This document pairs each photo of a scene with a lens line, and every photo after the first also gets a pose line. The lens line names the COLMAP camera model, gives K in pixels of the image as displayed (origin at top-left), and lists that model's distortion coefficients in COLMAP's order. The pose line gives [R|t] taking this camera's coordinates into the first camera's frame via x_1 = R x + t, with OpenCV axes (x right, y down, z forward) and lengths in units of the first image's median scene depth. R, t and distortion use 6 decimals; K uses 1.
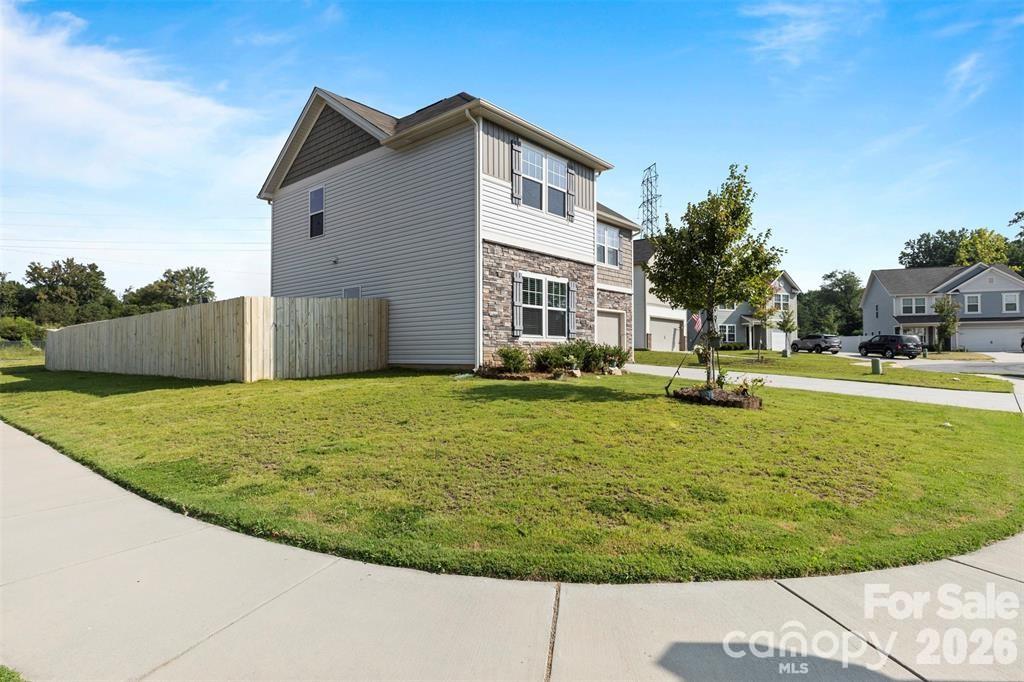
lens RADIAL K [[557.3, 0, 510.2], [0, 557.3, 346.1], [0, 0, 1]] dist [0.000446, -0.000875]
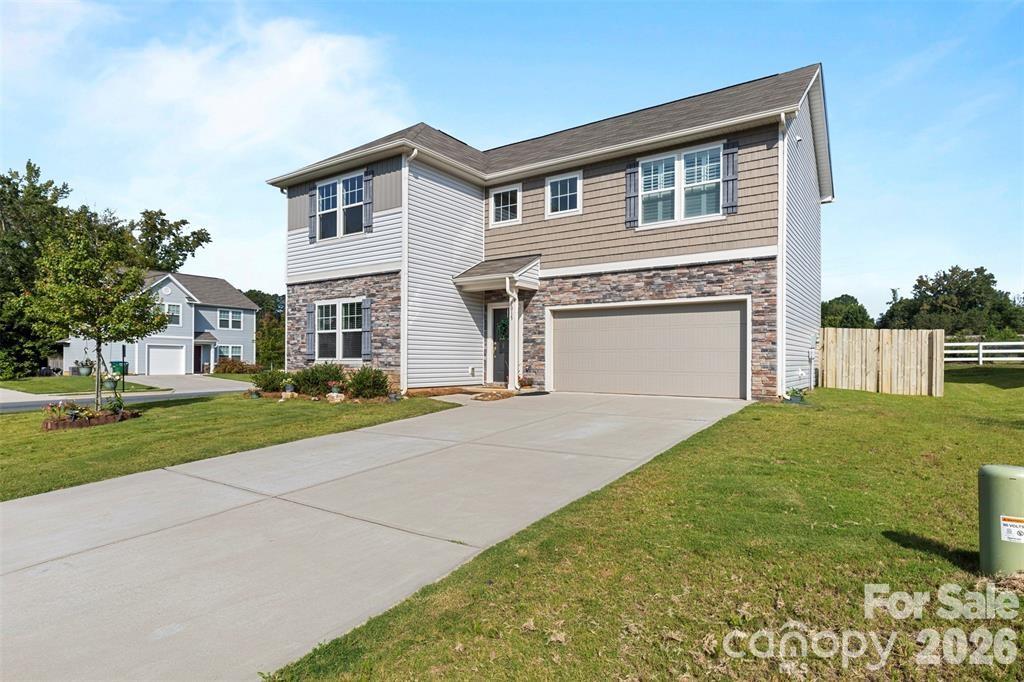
lens RADIAL K [[557.3, 0, 510.4], [0, 557.3, 361.7], [0, 0, 1]] dist [0.000446, -0.000875]
pose [[0.117485, 0.001242, -0.993074, 1.080573], [0.013076, 0.999911, 0.002798, -0.010681], [0.992989, -0.013314, 0.117458, 1.155742]]
